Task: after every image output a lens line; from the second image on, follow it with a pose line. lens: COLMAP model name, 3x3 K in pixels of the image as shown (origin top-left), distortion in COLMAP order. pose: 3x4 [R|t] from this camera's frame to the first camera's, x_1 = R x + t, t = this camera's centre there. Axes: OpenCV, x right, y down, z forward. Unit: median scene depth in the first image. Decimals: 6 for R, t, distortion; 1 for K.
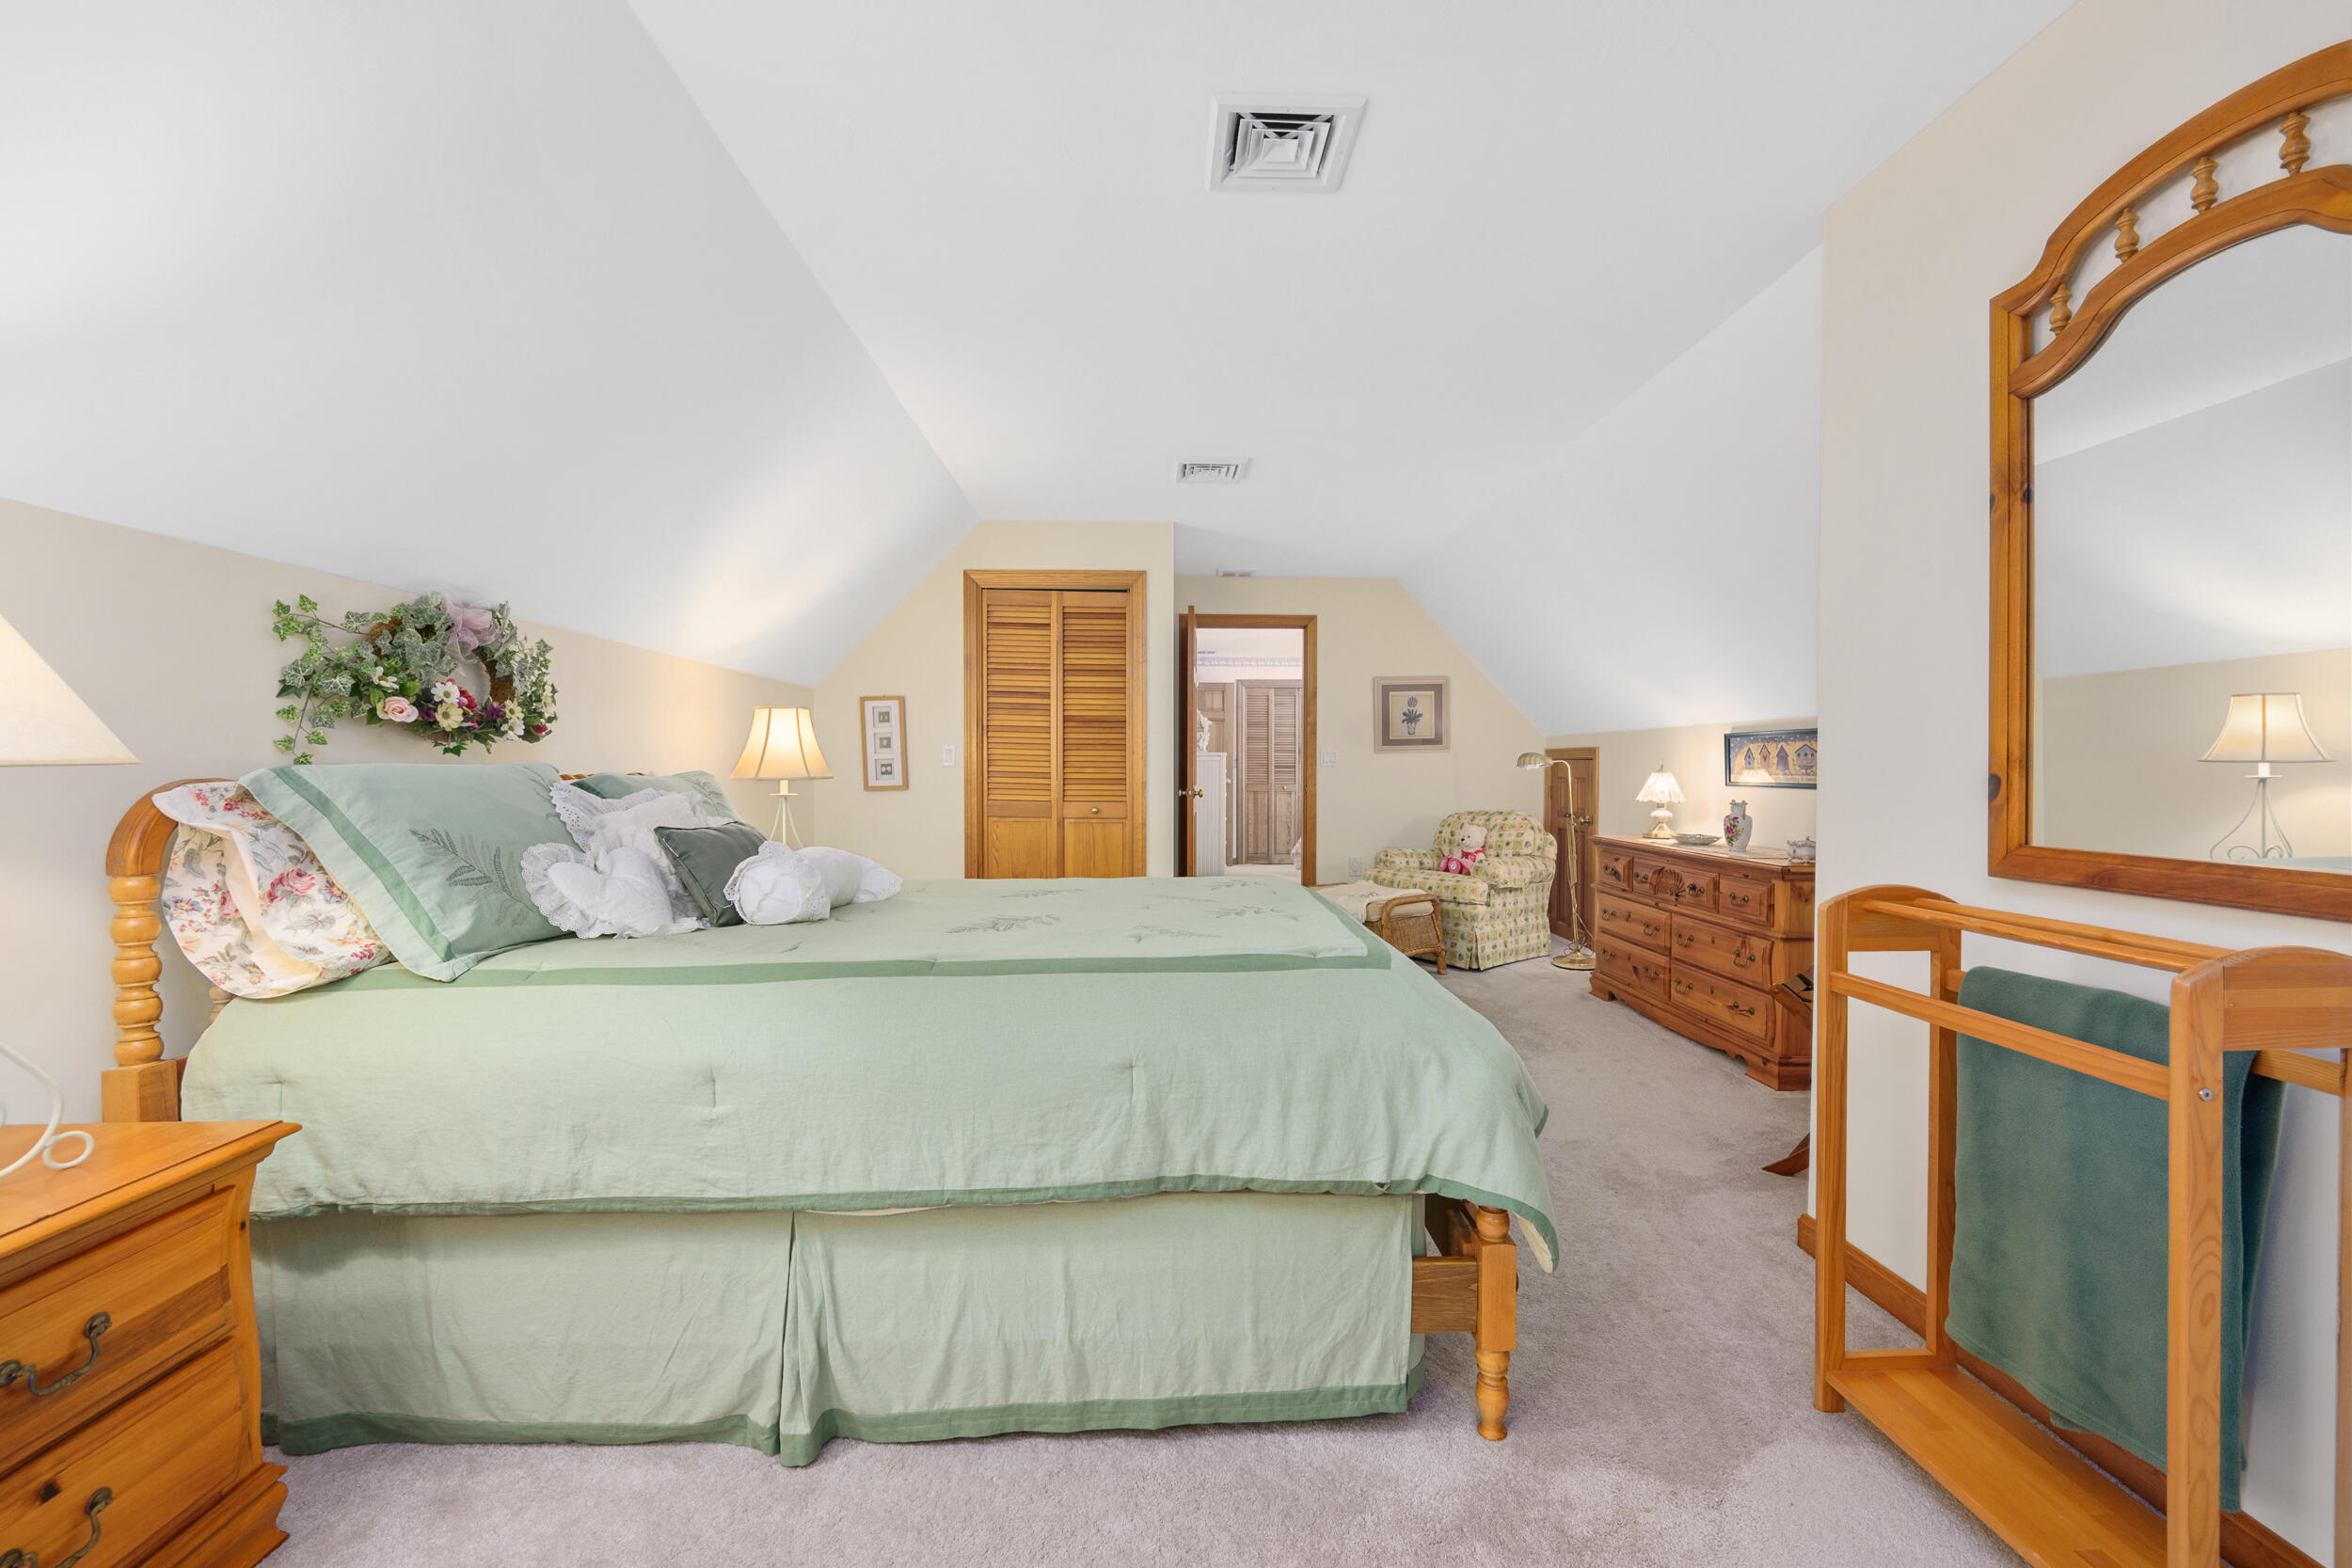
lens RADIAL K [[1034.3, 0, 1181.1], [0, 1034.3, 777.4], [0, 0, 1]] dist [0.001670, 0.000355]
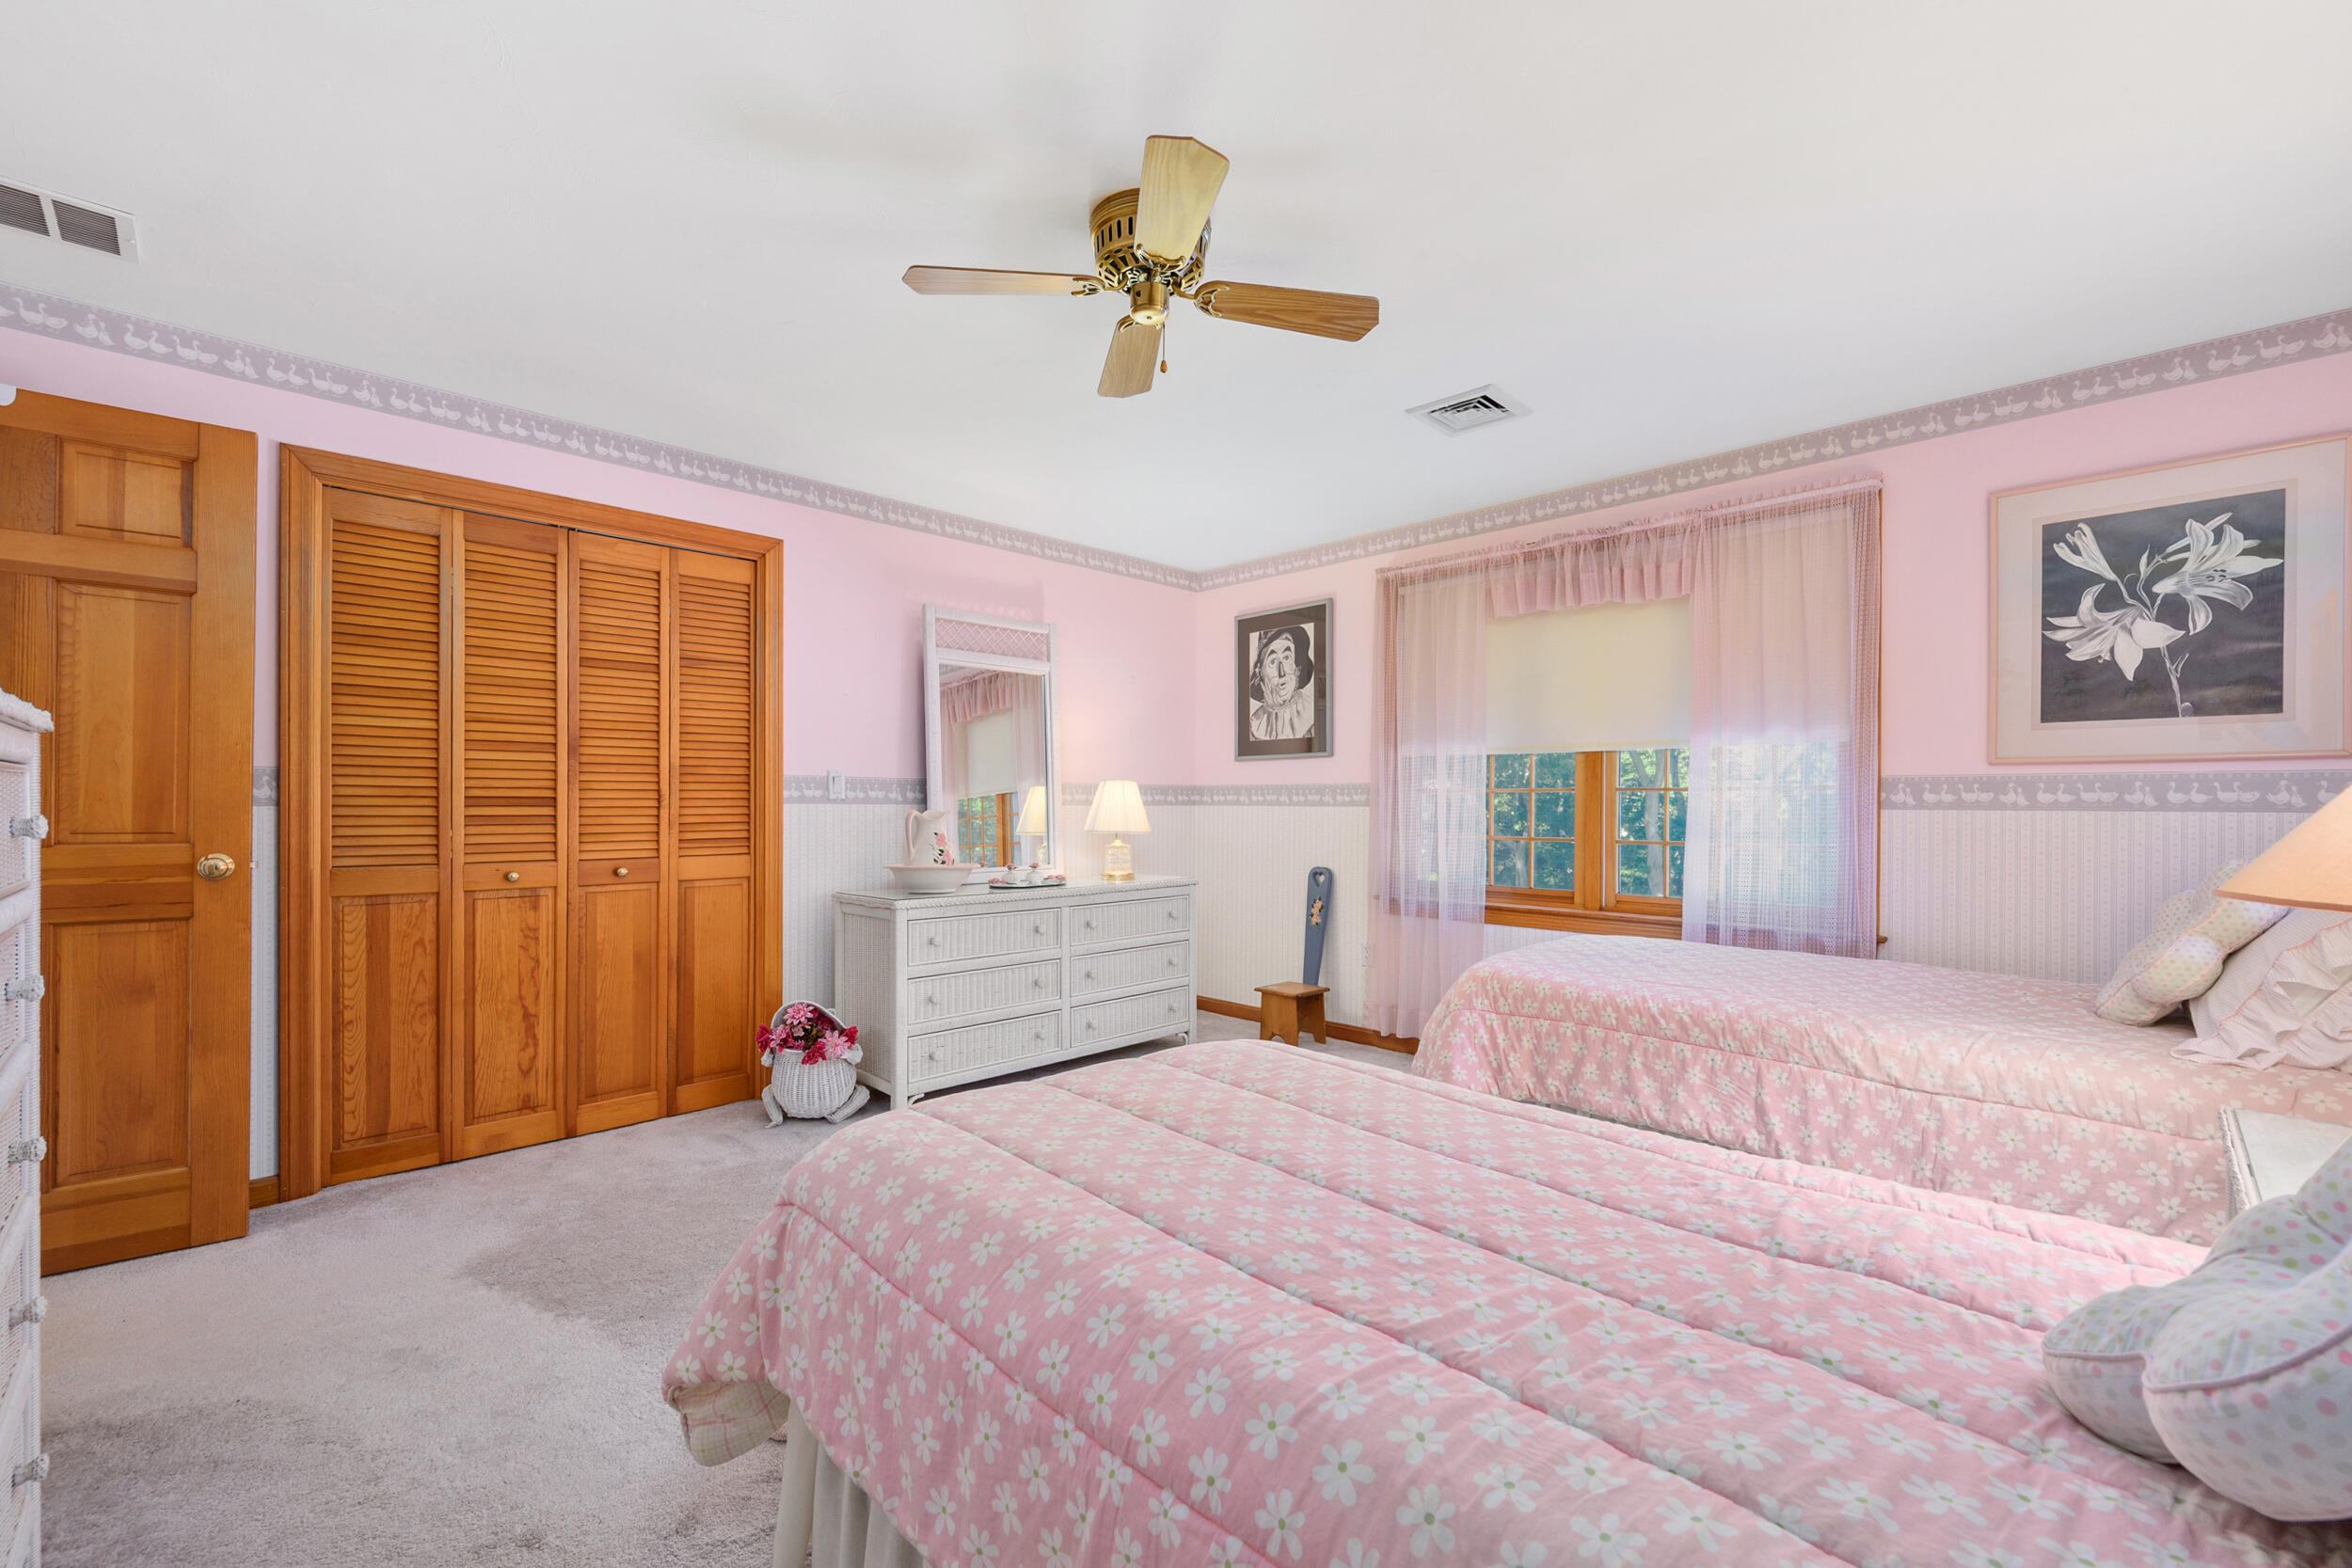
lens RADIAL K [[963.9, 0, 1174.1], [0, 963.9, 799.3], [0, 0, 1]] dist [-0.000291, -0.000075]
pose [[0.730930, 0.001379, 0.682451, 0.053317], [0.005903, 0.999948, -0.008343, -0.007373], [-0.682427, 0.010127, 0.730884, 0.688096]]
